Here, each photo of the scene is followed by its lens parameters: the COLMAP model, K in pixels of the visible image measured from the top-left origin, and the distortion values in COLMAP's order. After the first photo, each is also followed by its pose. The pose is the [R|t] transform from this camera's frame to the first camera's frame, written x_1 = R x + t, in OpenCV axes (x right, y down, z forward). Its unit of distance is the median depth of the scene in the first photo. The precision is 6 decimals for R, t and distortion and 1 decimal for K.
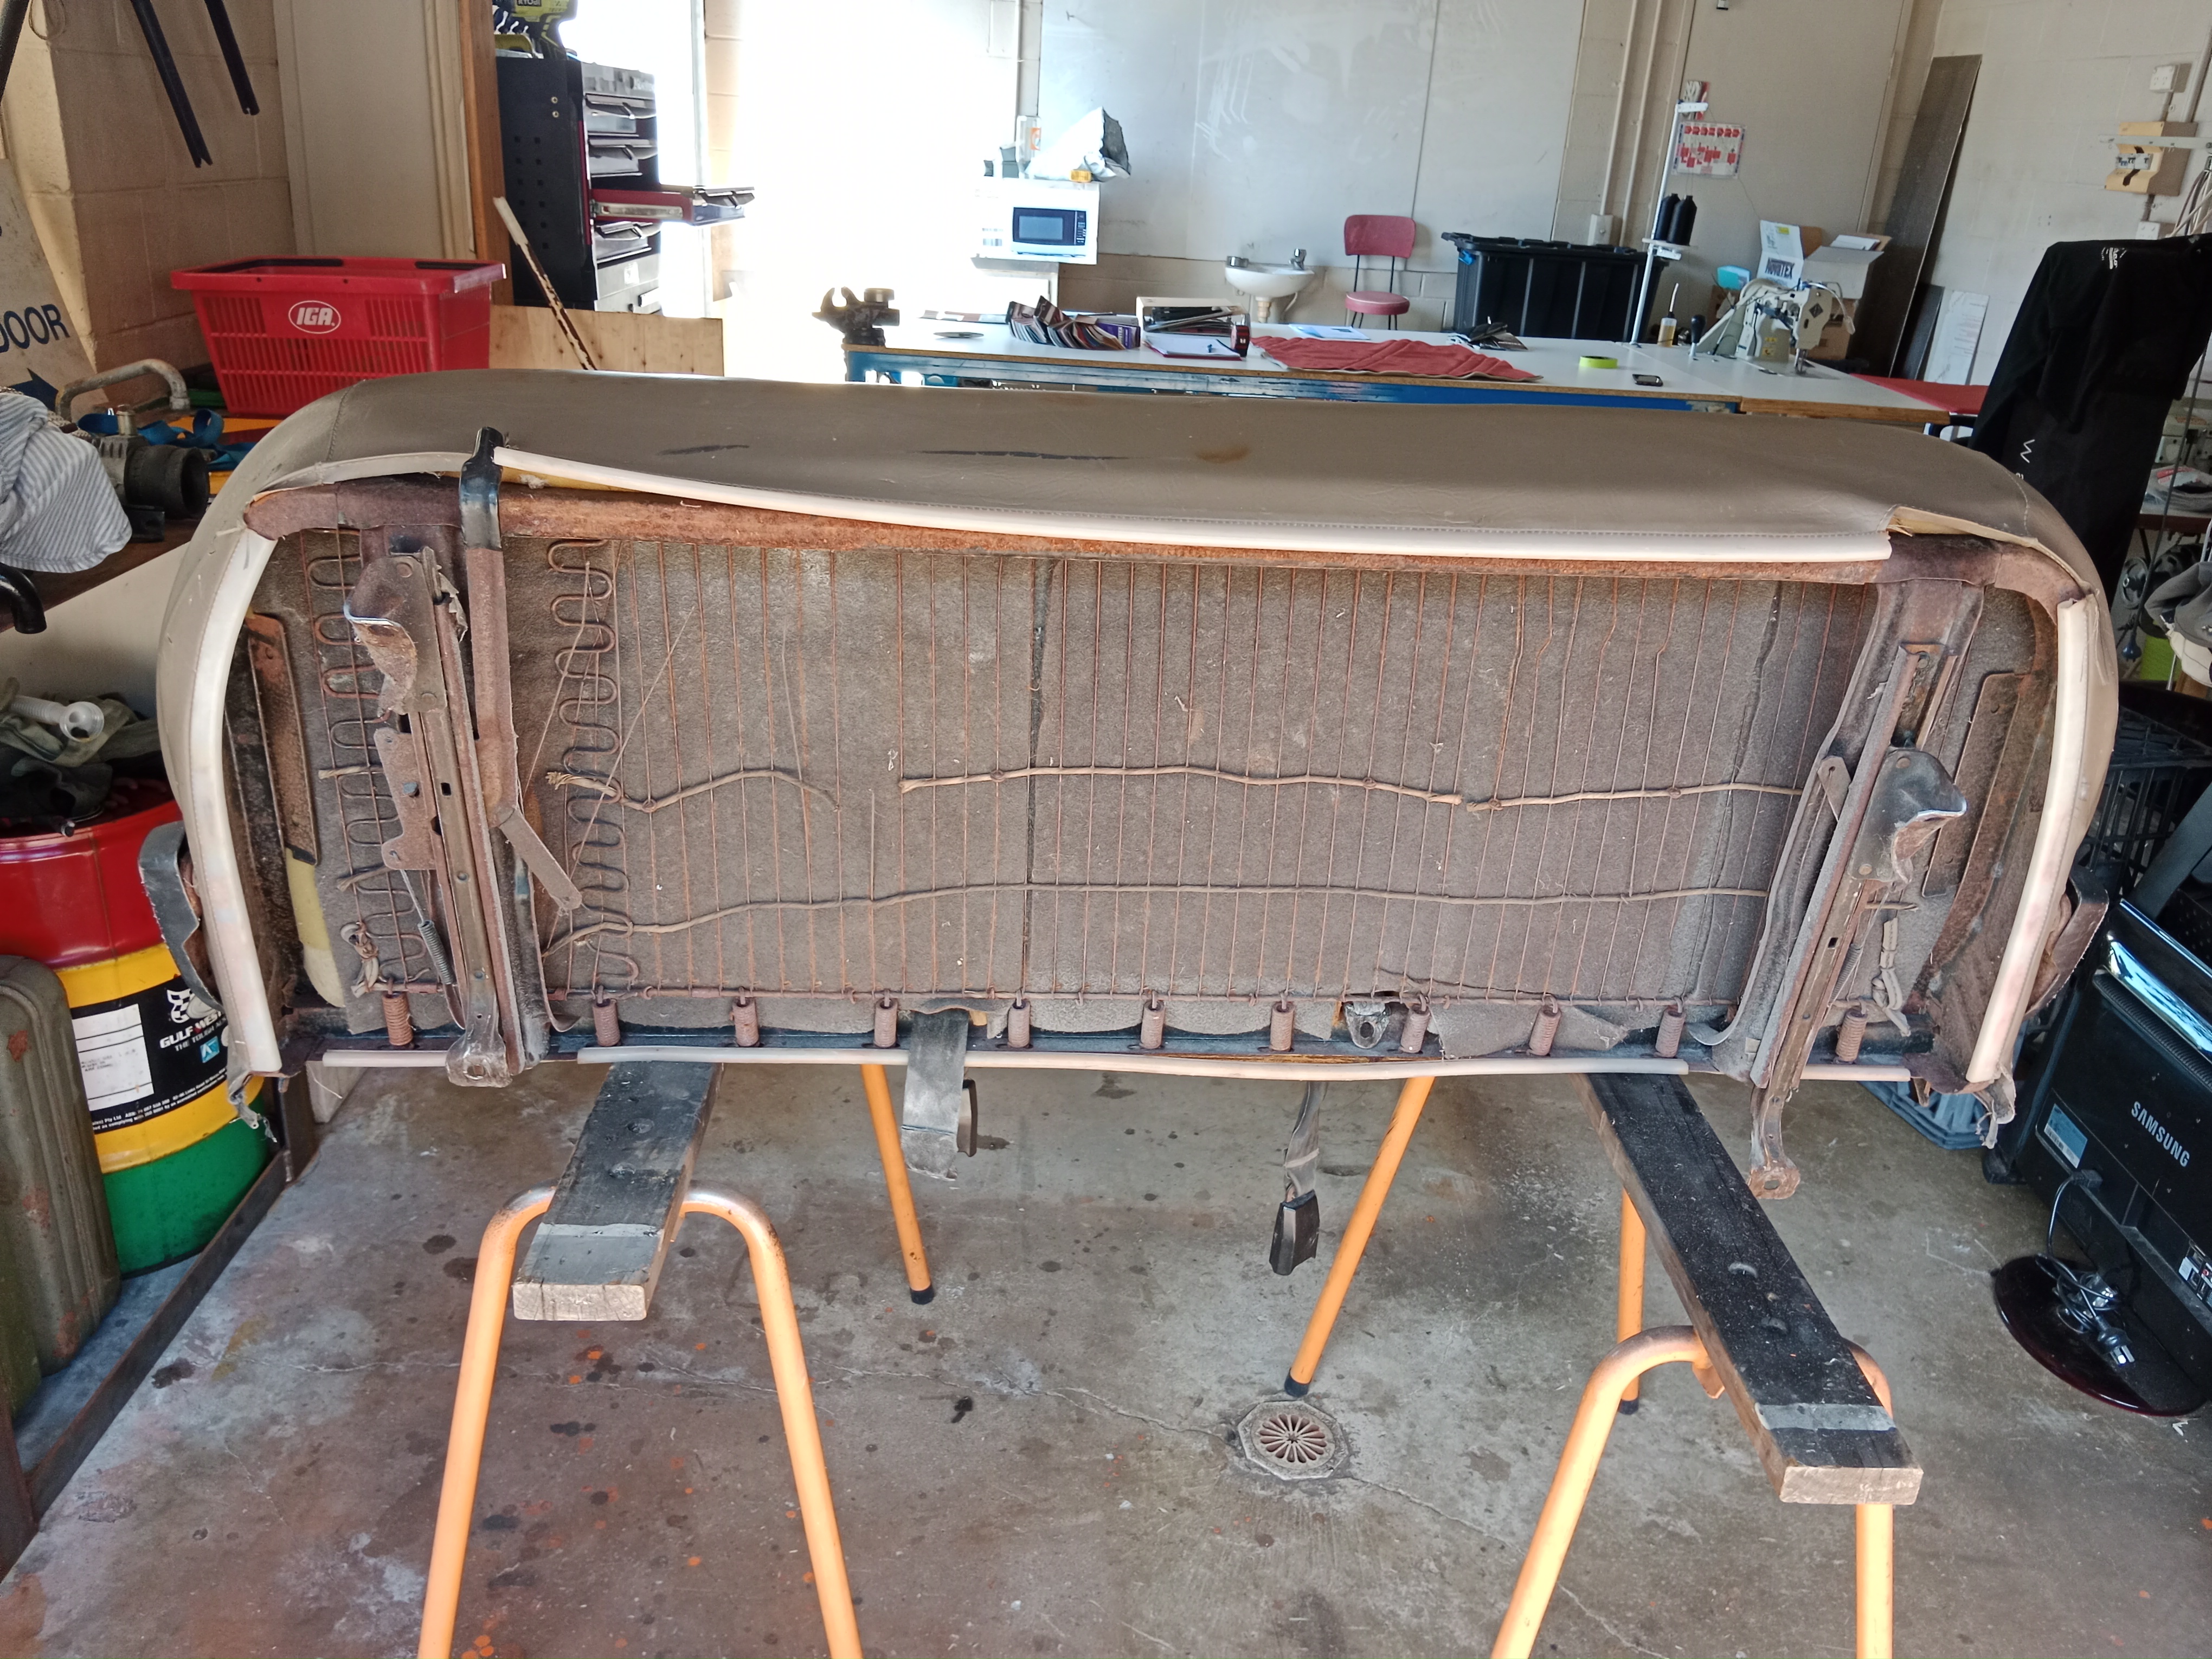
lens RADIAL K [[1716.4, 0, 1126.9], [0, 1716.4, 826.7], [0, 0, 1]] dist [0.071397, -0.126629]
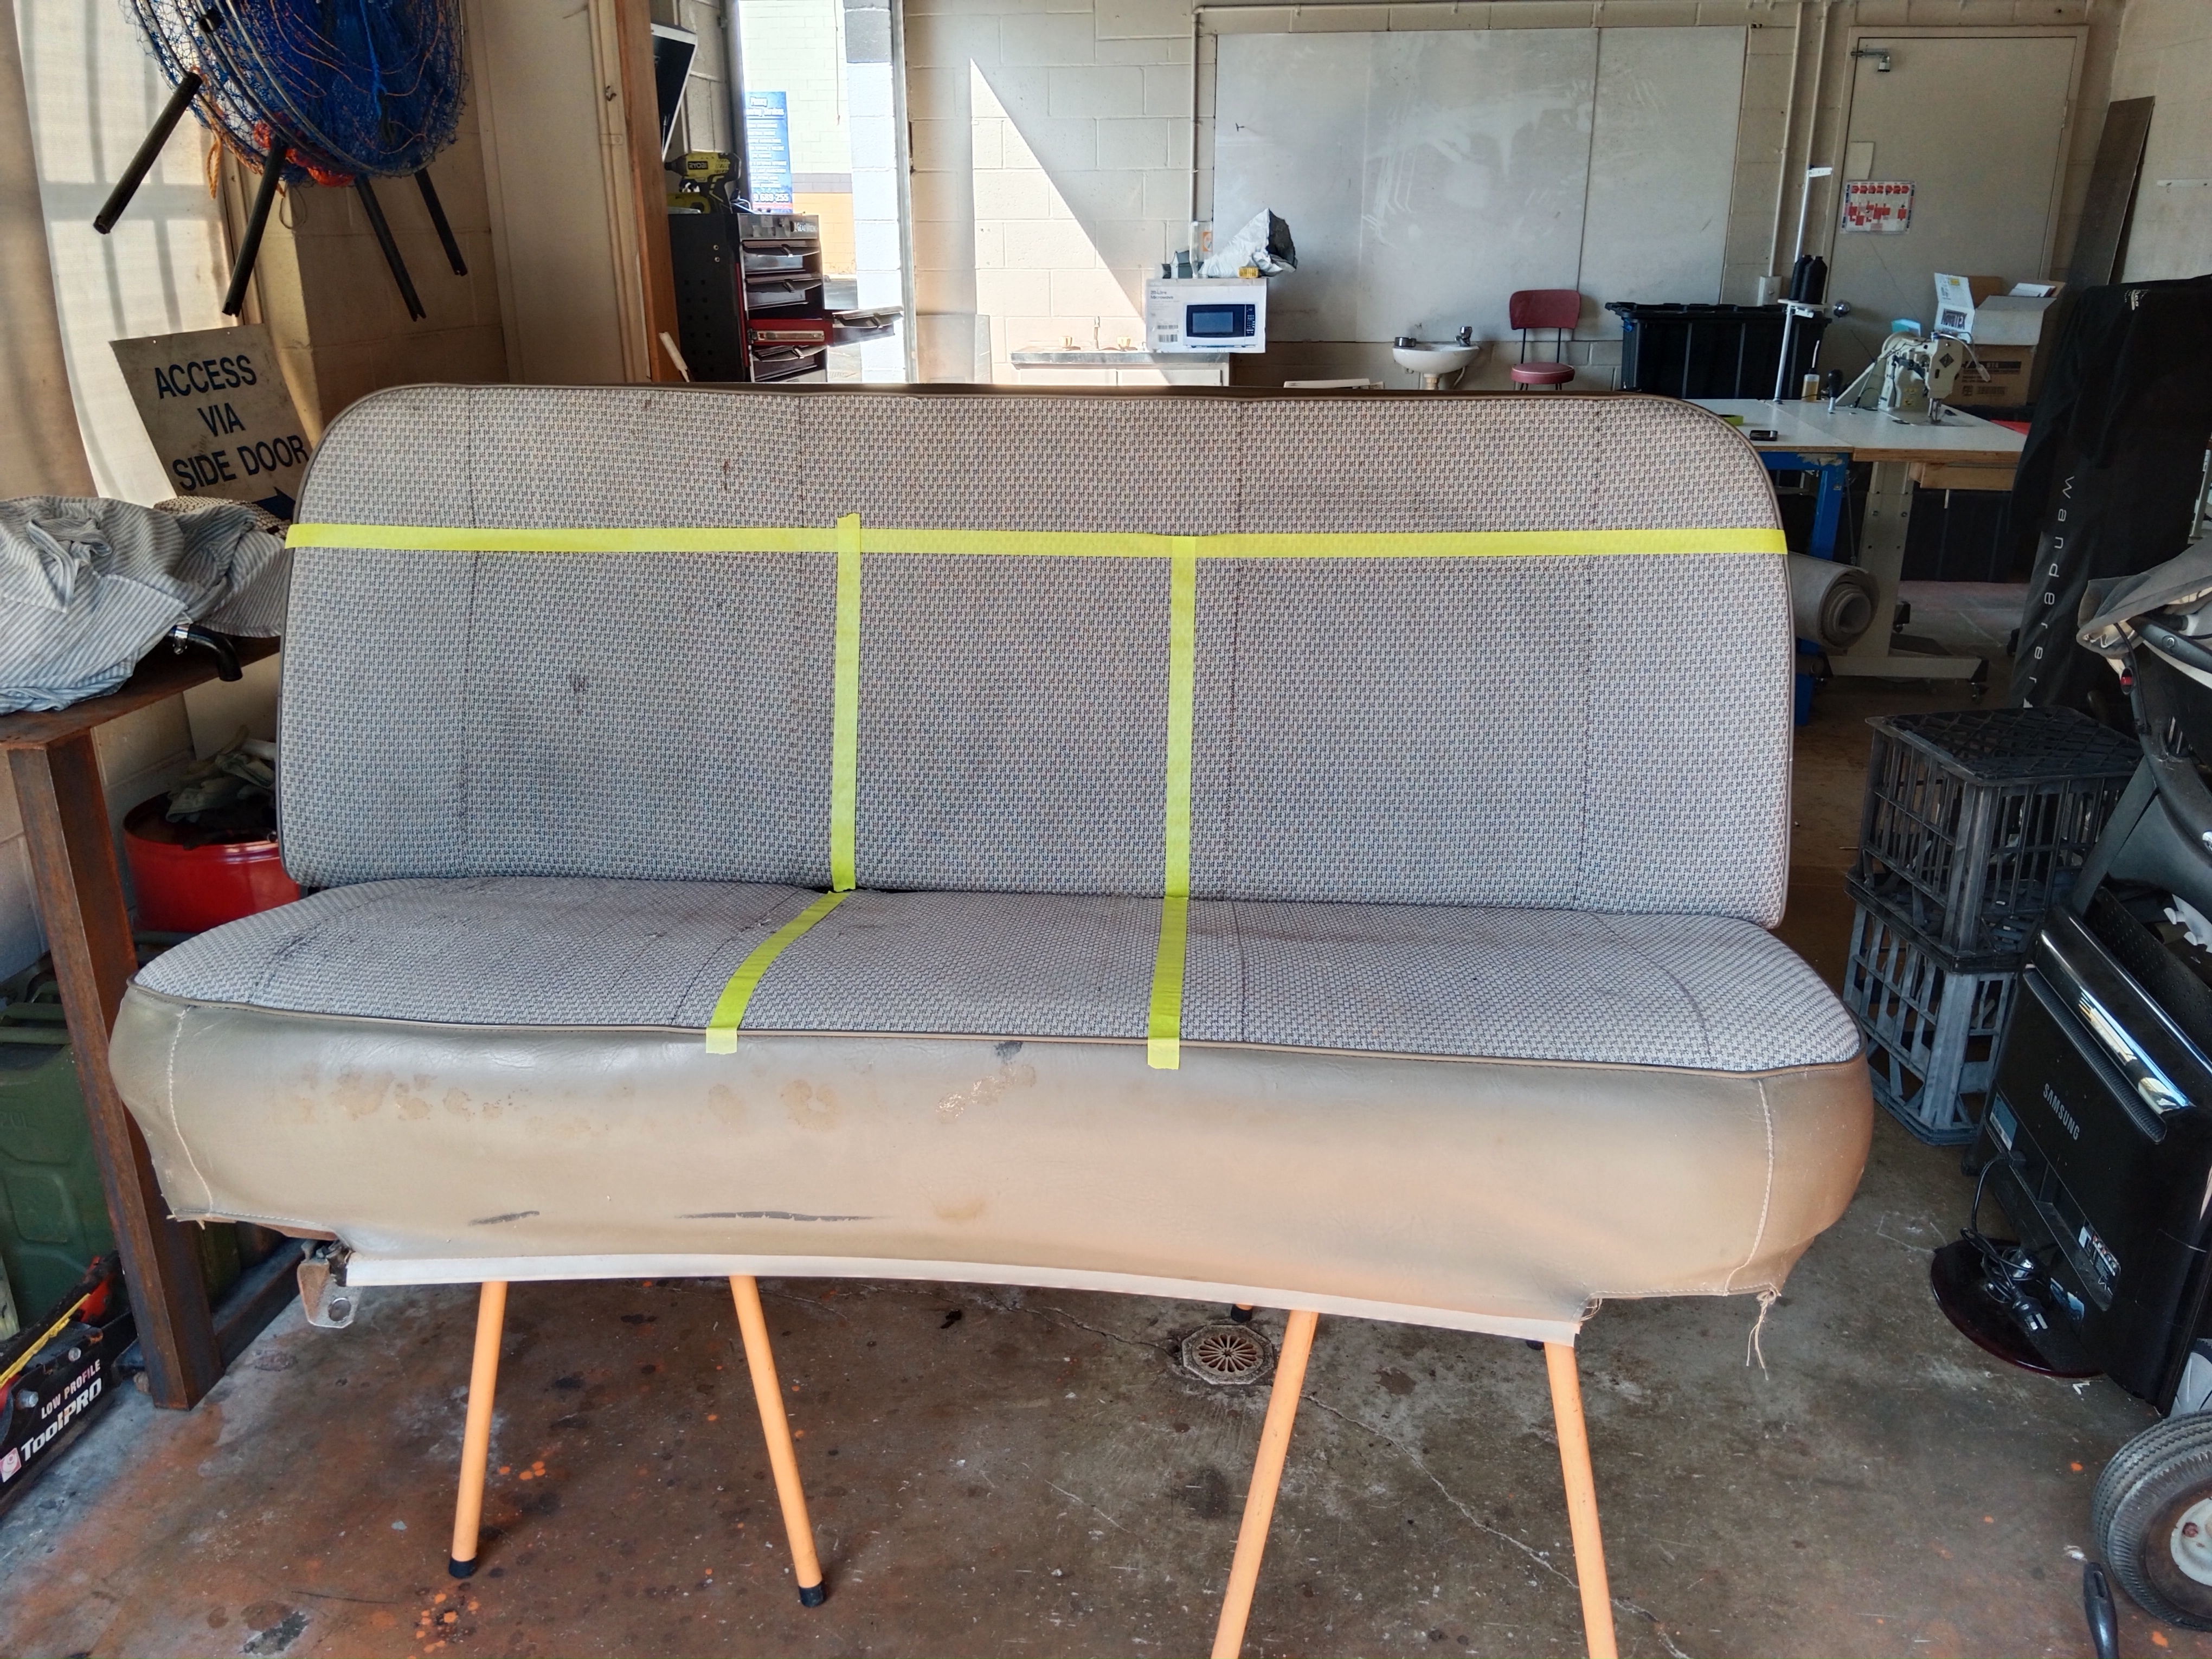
lens RADIAL K [[1716.4, 0, 1126.5], [0, 1716.4, 816.5], [0, 0, 1]] dist [0.071397, -0.126629]
pose [[0.987352, -0.011696, -0.158112, 0.204987], [0.003553, 0.998657, -0.051687, 0.050490], [0.158504, 0.050471, 0.986067, -0.163518]]
